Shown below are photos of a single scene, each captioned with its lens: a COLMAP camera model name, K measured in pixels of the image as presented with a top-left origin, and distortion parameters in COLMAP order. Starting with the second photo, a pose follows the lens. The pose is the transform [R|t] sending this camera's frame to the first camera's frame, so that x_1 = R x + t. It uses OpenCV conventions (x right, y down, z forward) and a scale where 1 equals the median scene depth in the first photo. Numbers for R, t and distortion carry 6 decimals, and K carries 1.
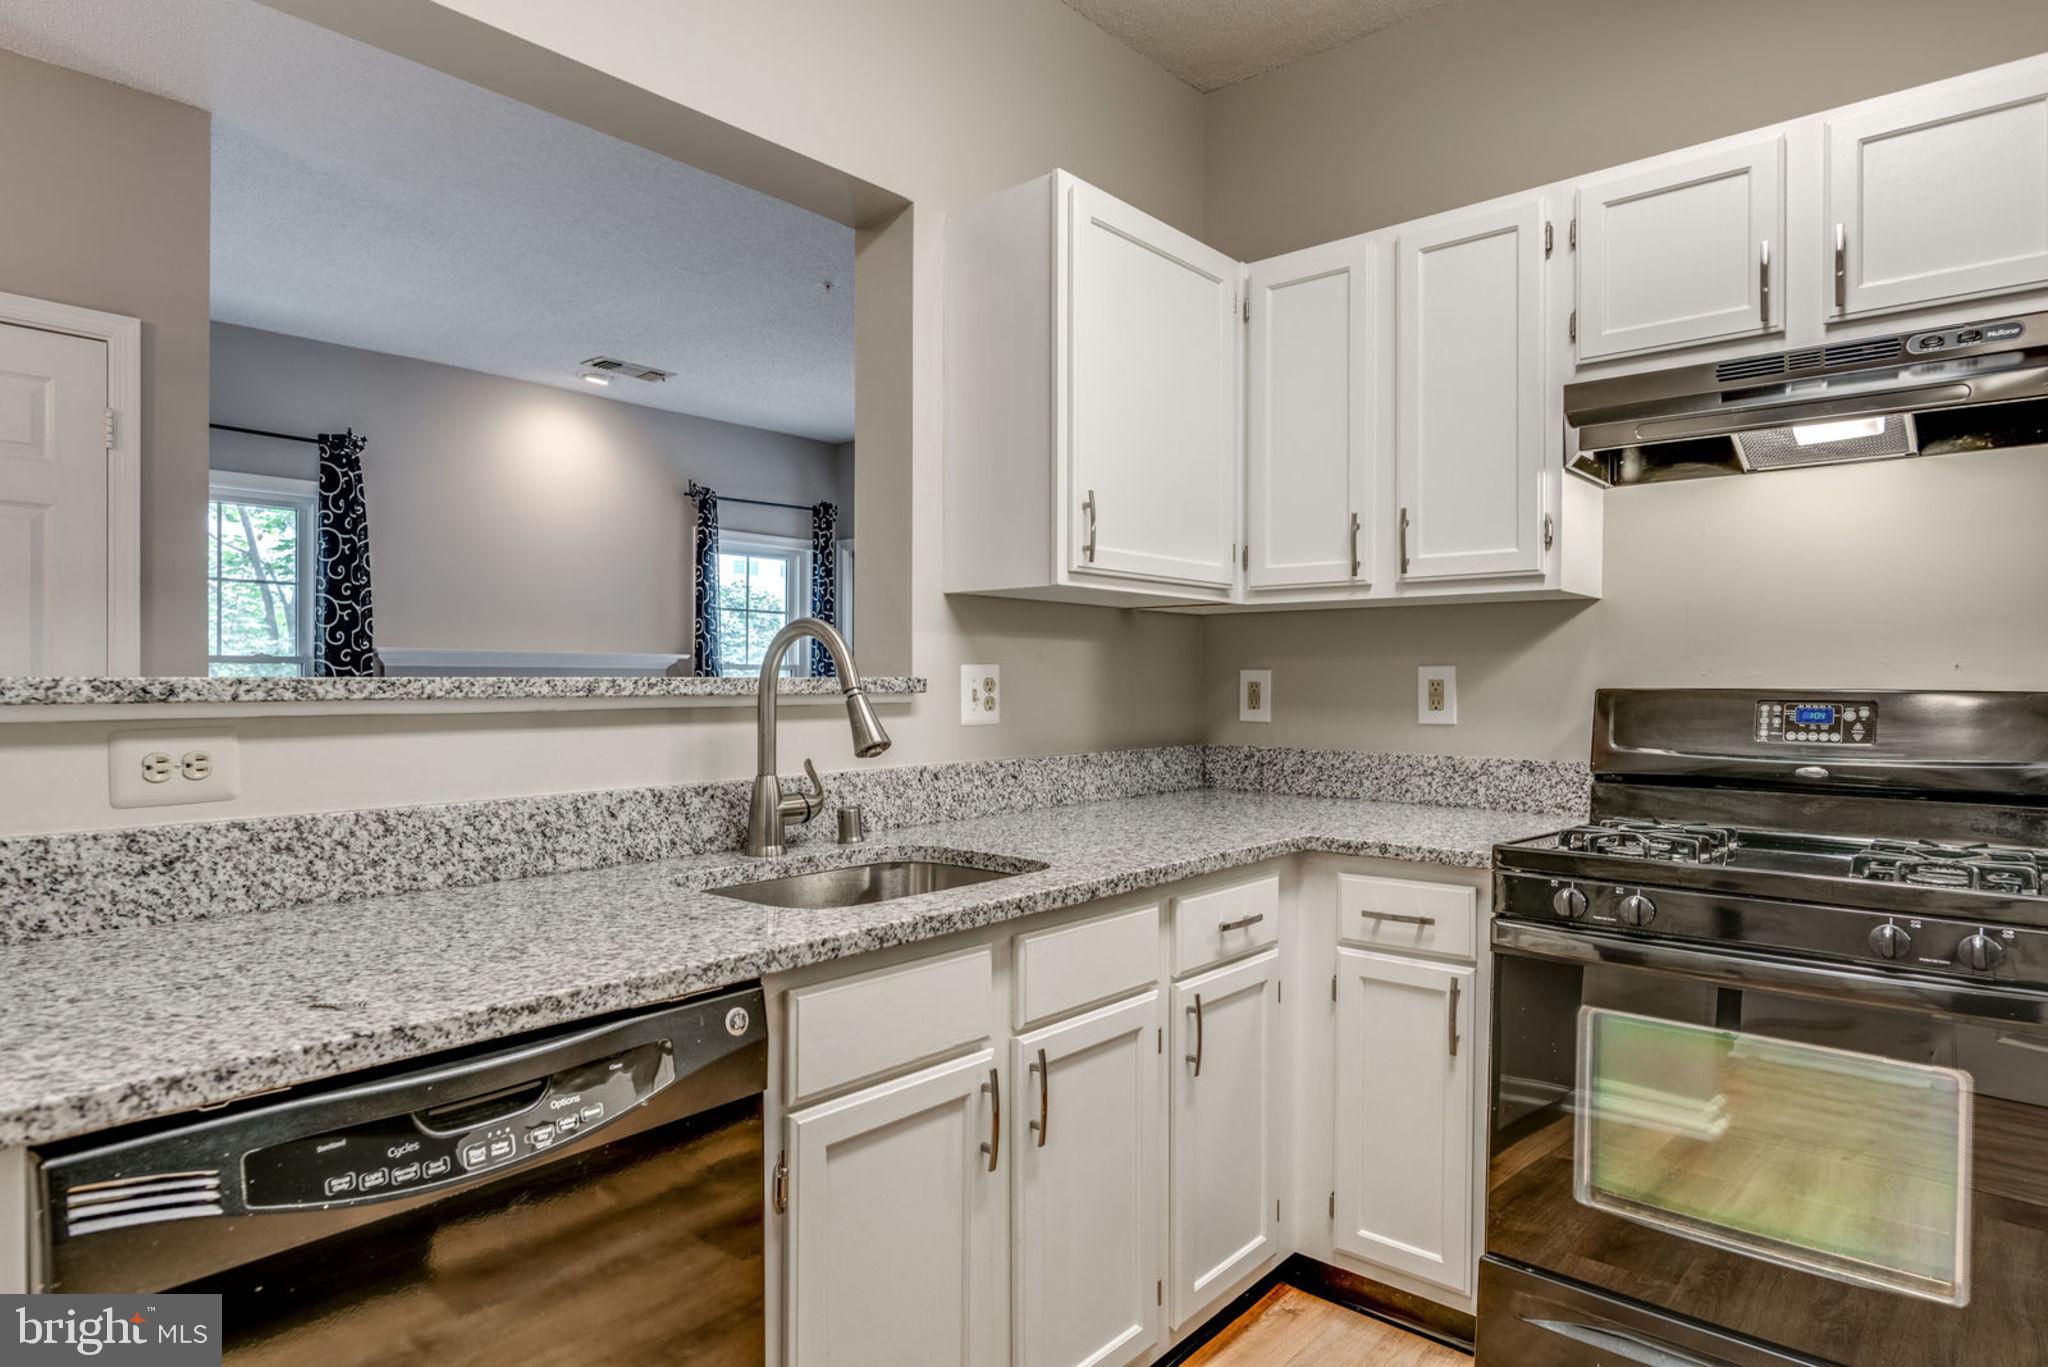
lens RADIAL K [[1176.0, 0, 1033.3], [0, 1176.0, 688.6], [0, 0, 1]] dist [-0.004490, 0.002519]
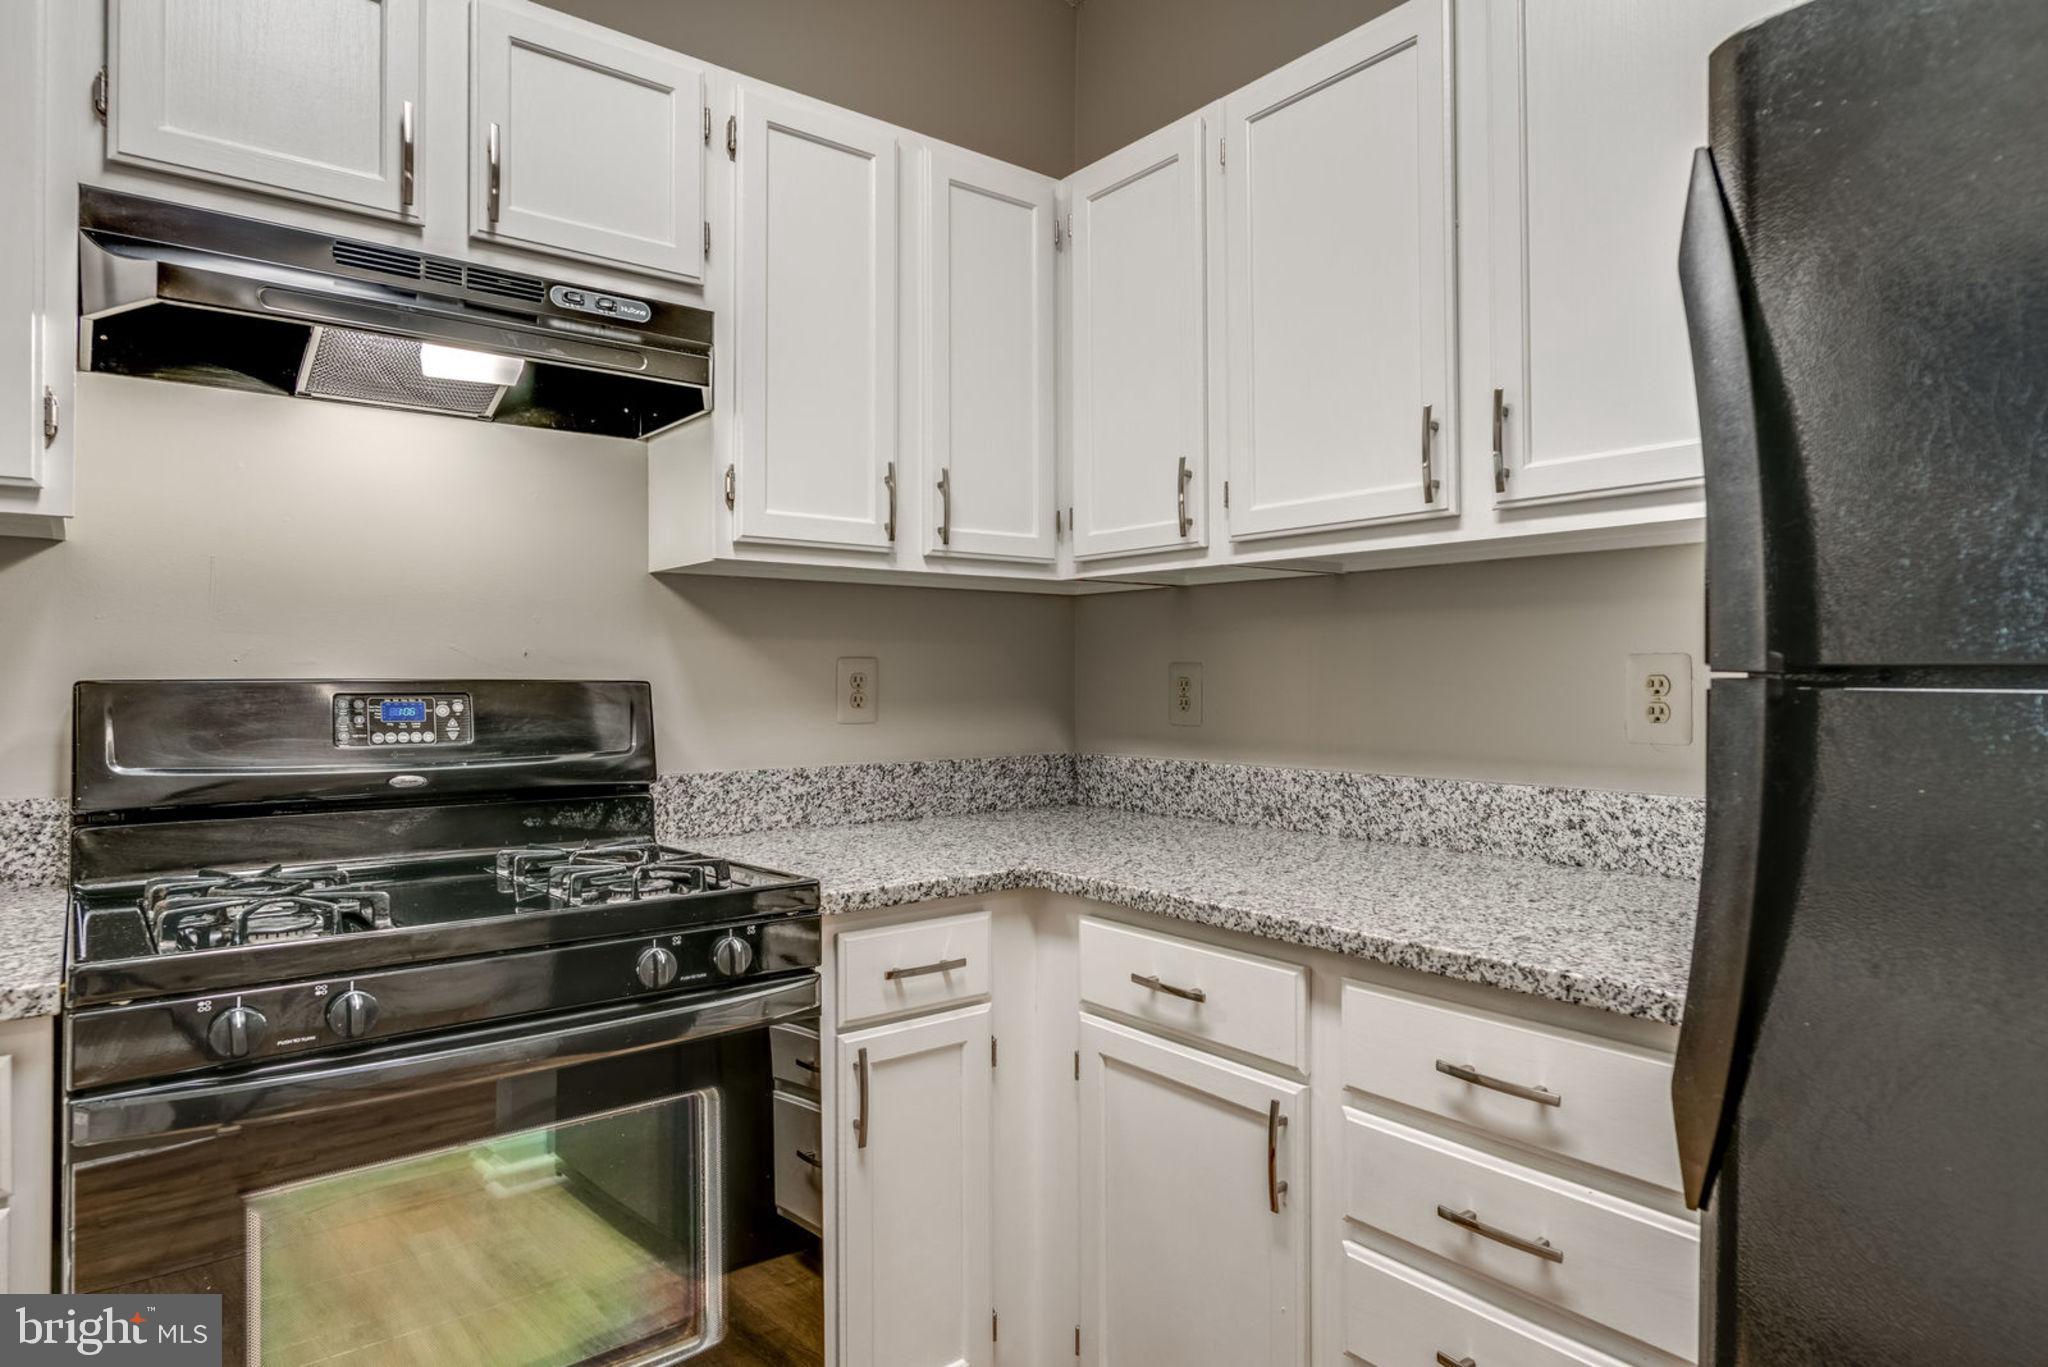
lens RADIAL K [[1170.0, 0, 1029.9], [0, 1170.0, 667.3], [0, 0, 1]] dist [-0.005089, -0.000125]
pose [[0.179849, 0.005482, 0.983679, -0.055687], [0.006259, 0.999958, -0.006717, 0.000308], [-0.983674, 0.007365, 0.179807, 0.426215]]
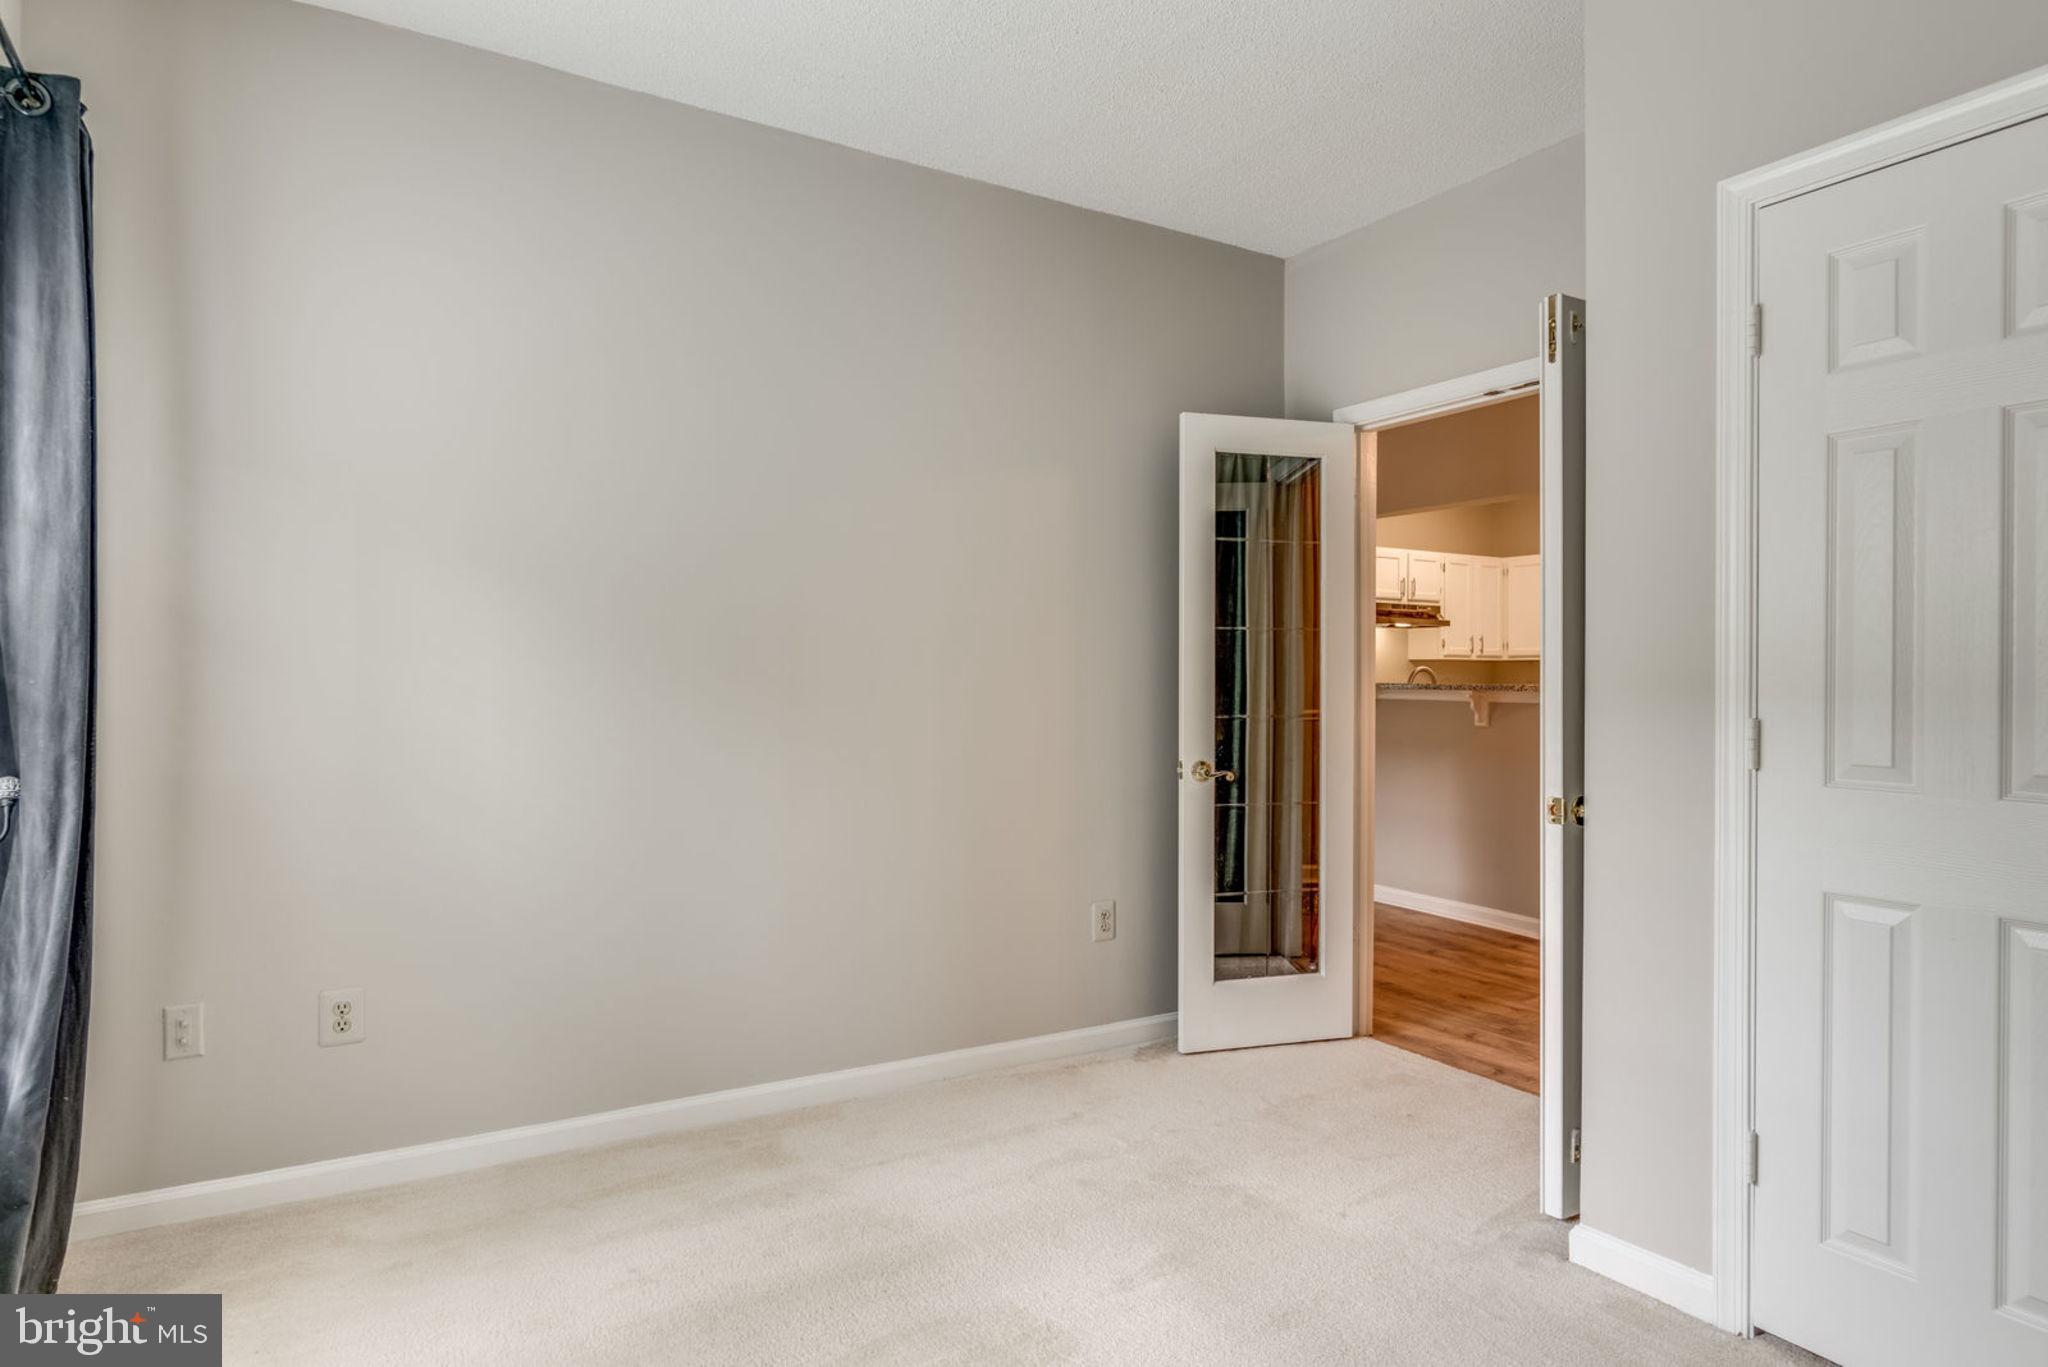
lens RADIAL K [[1176.0, 0, 1033.3], [0, 1176.0, 688.6], [0, 0, 1]] dist [-0.004490, 0.002519]
pose [[0.299340, -0.009331, 0.954101, -3.476456], [0.002509, 0.999956, 0.008993, -0.024917], [-0.954143, -0.000298, 0.299351, 0.928264]]
